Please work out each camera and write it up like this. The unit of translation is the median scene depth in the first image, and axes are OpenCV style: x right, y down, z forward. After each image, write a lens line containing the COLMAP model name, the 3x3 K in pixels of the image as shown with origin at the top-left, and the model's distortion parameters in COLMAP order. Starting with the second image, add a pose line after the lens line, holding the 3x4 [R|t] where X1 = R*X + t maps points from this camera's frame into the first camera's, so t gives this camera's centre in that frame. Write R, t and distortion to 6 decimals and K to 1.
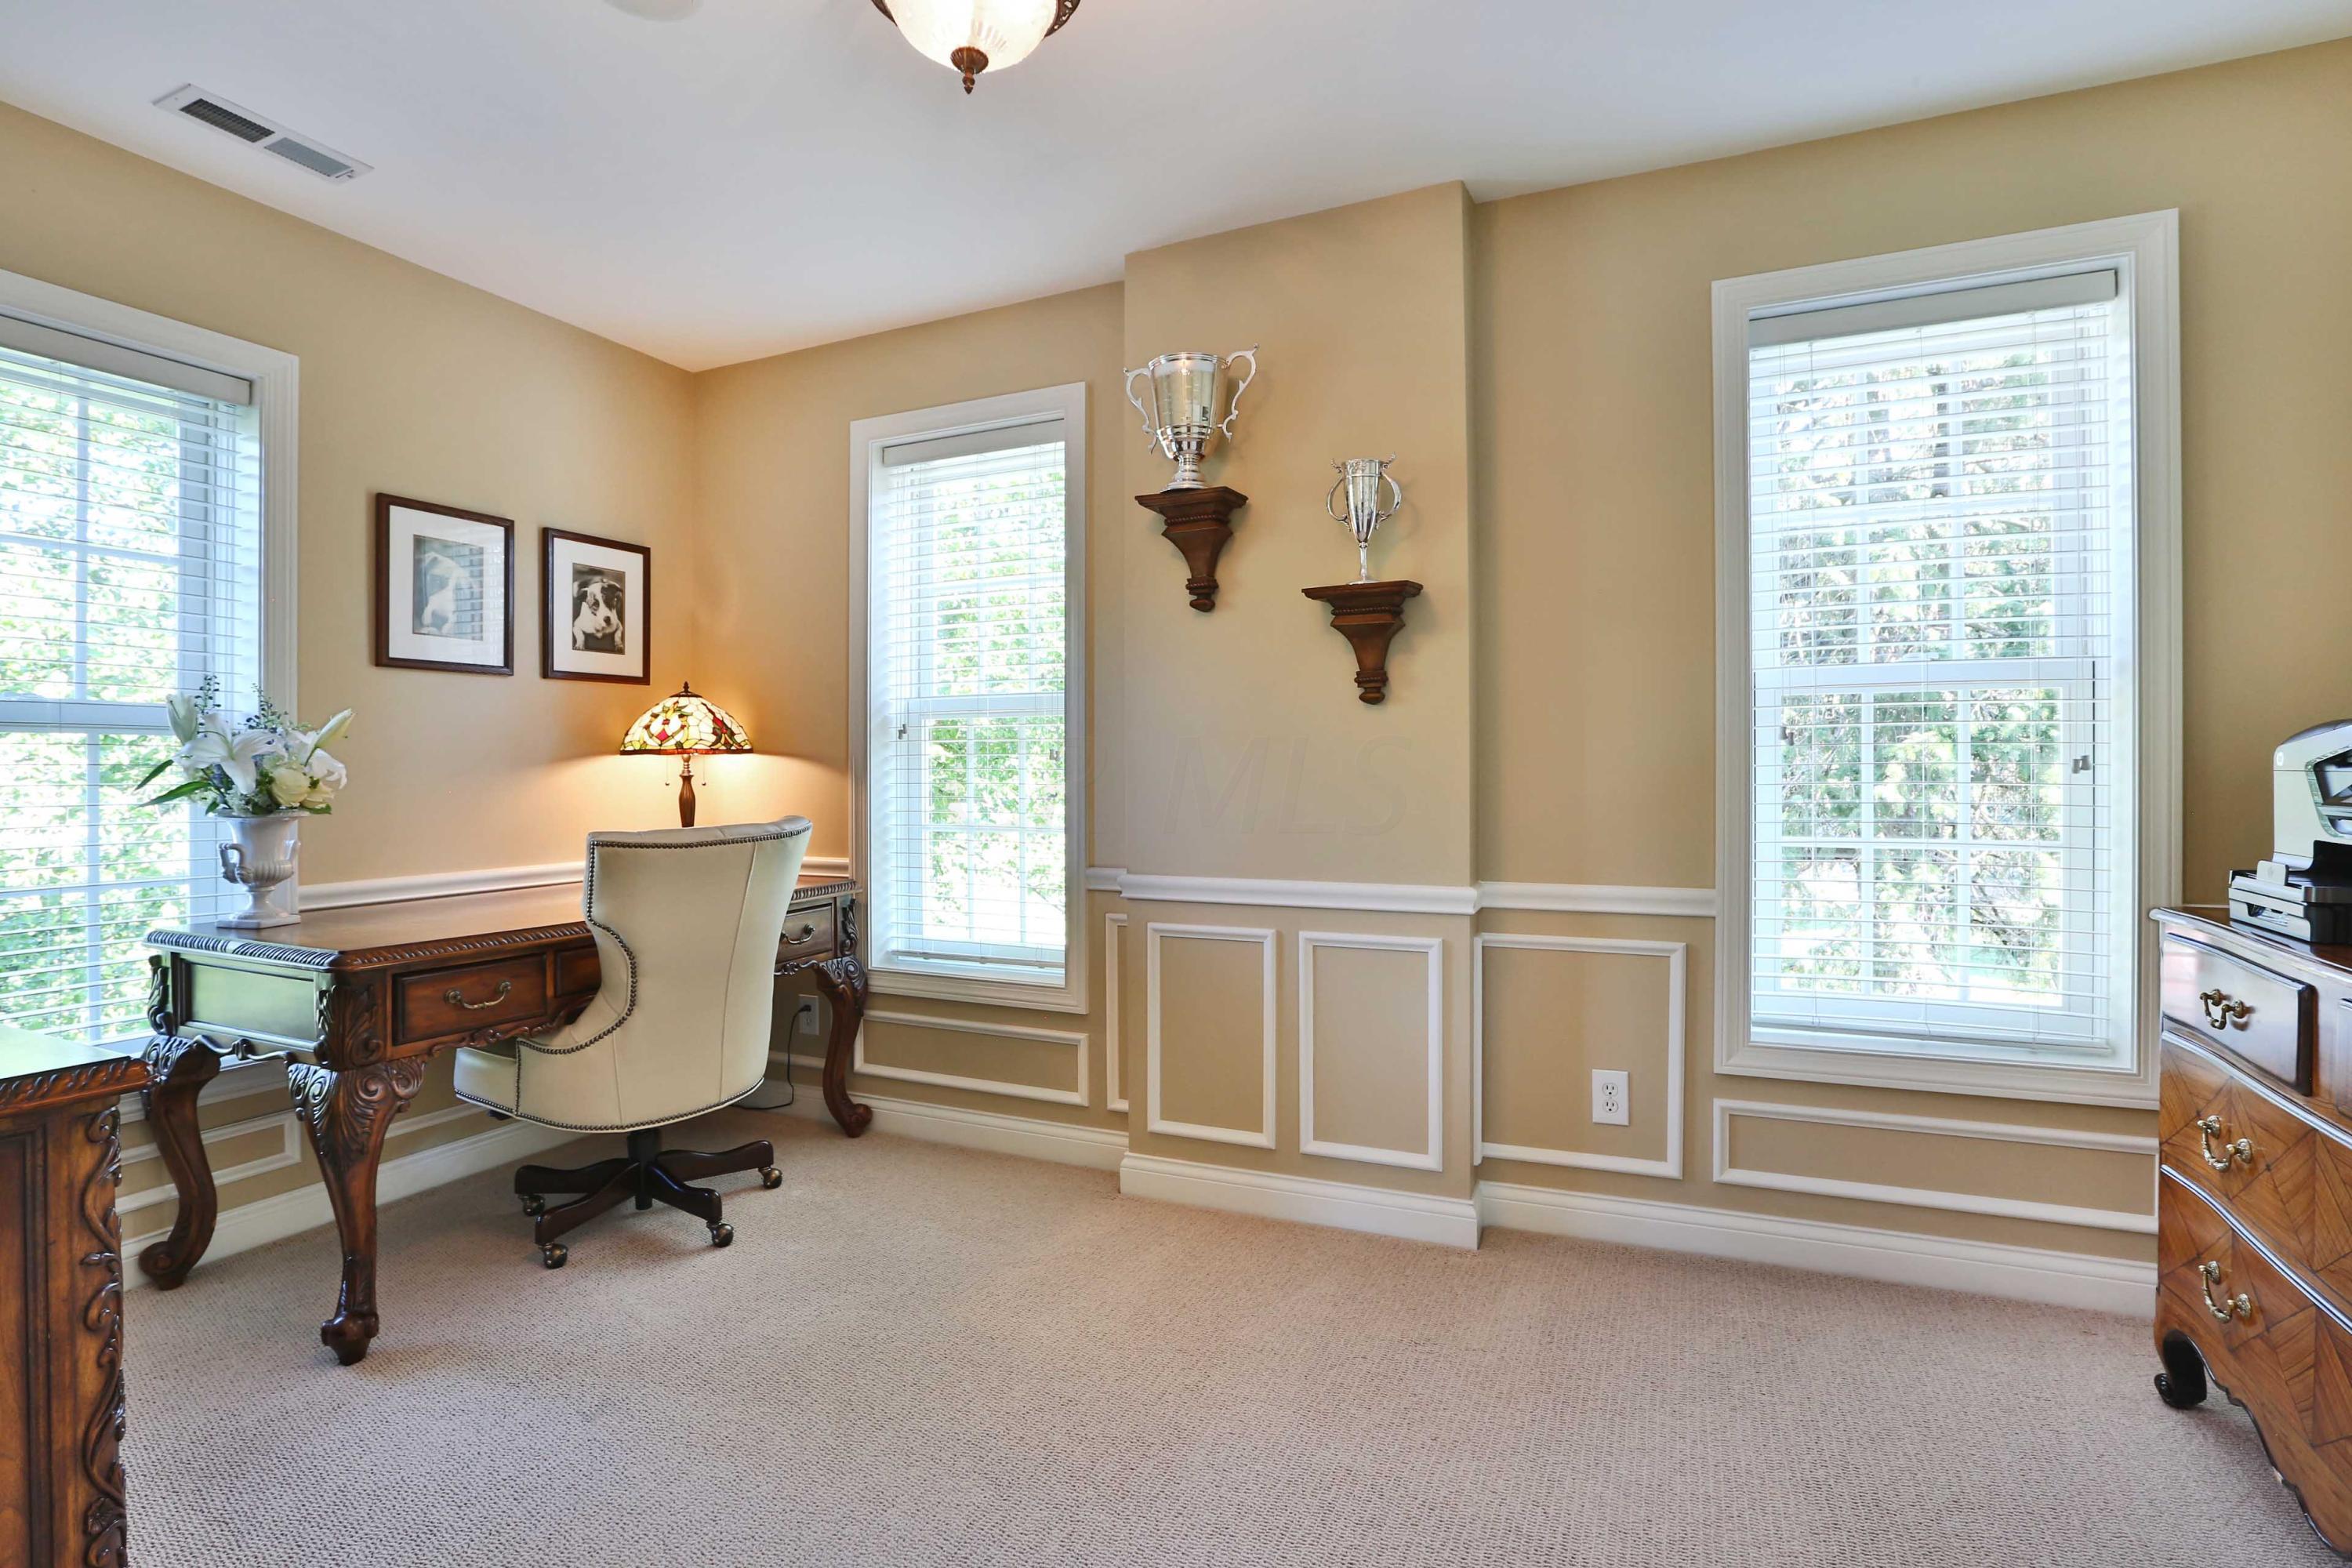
lens RADIAL K [[1125.8, 0, 1176.9], [0, 1125.8, 773.3], [0, 0, 1]] dist [-0.029395, 0.000054]
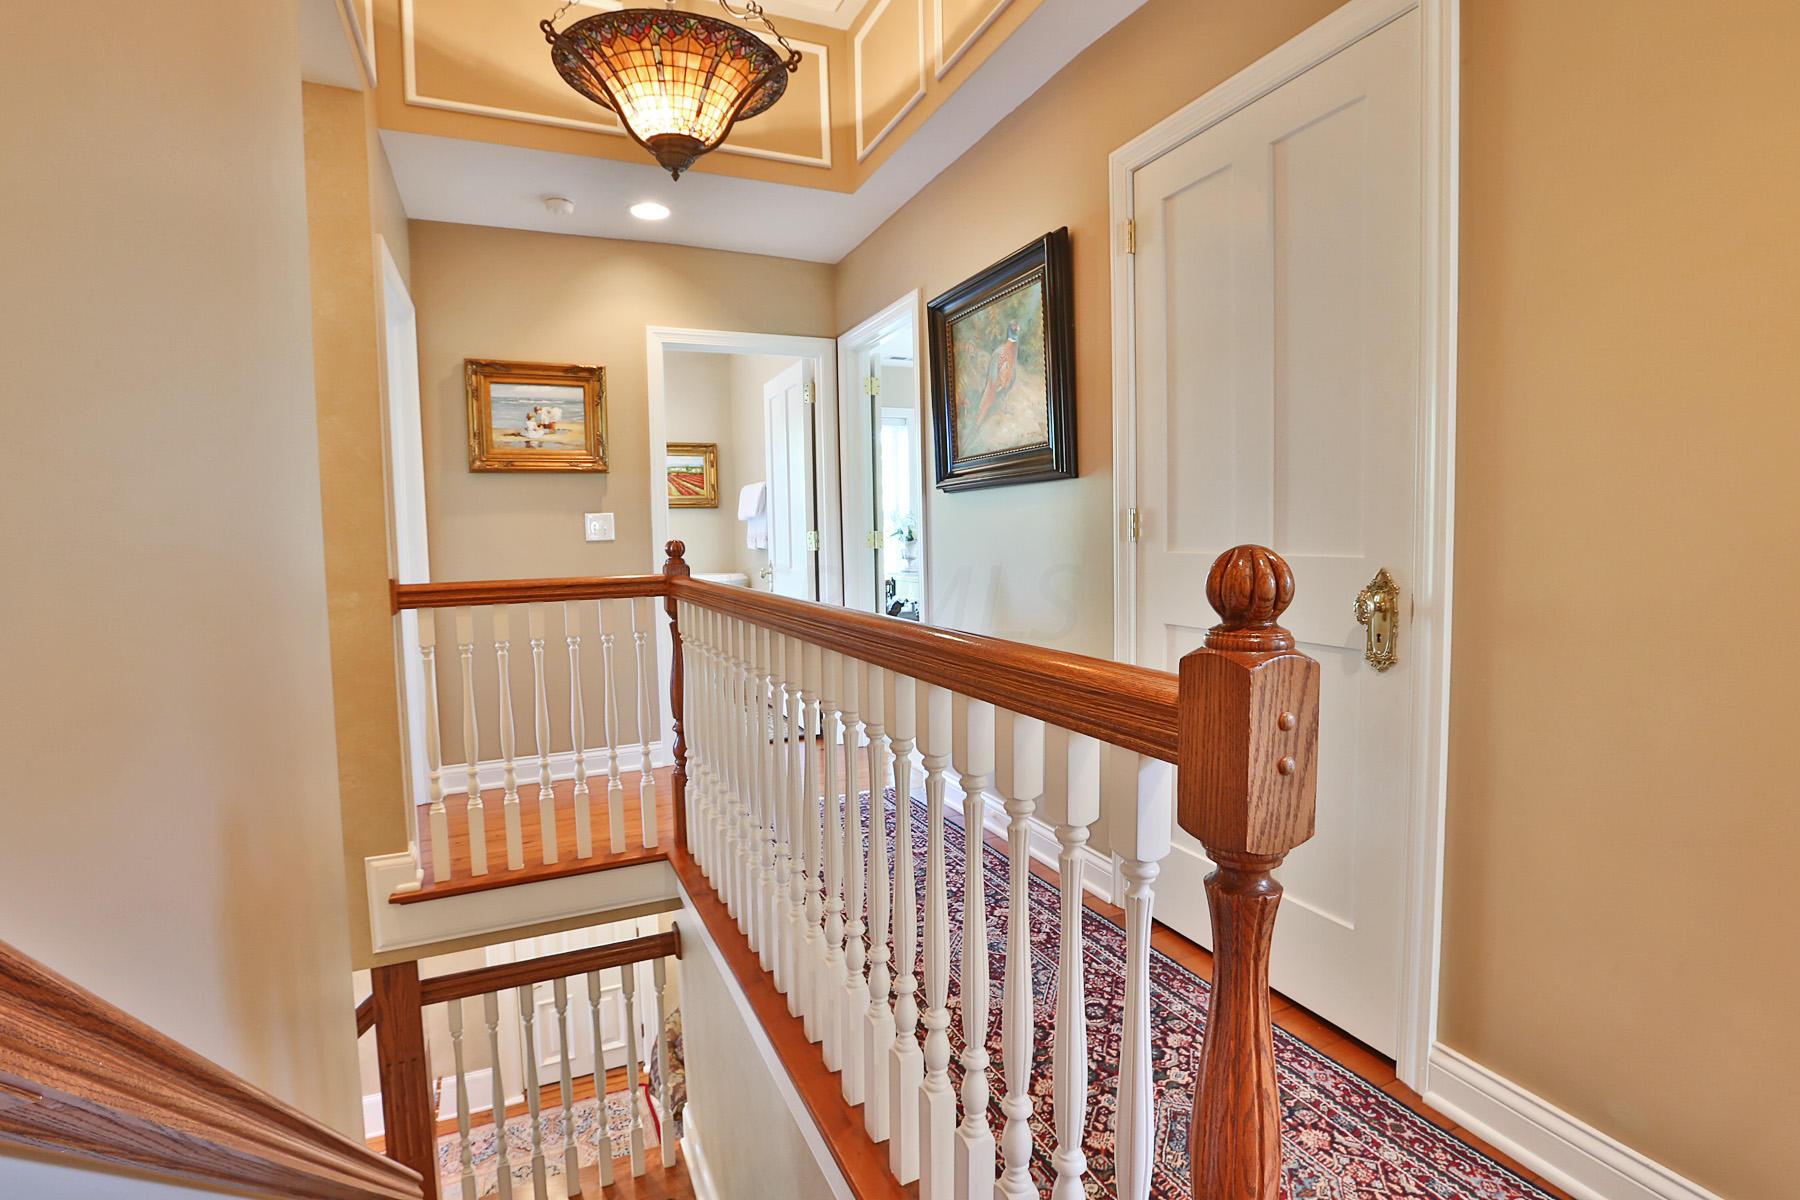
lens RADIAL K [[861.5, 0, 901.0], [0, 861.5, 595.2], [0, 0, 1]] dist [-0.029395, 0.000054]
pose [[0.750108, 0.038843, -0.660174, 1.098164], [0.012597, 0.997253, 0.072988, 0.006068], [0.661196, -0.063065, 0.747558, -1.232464]]
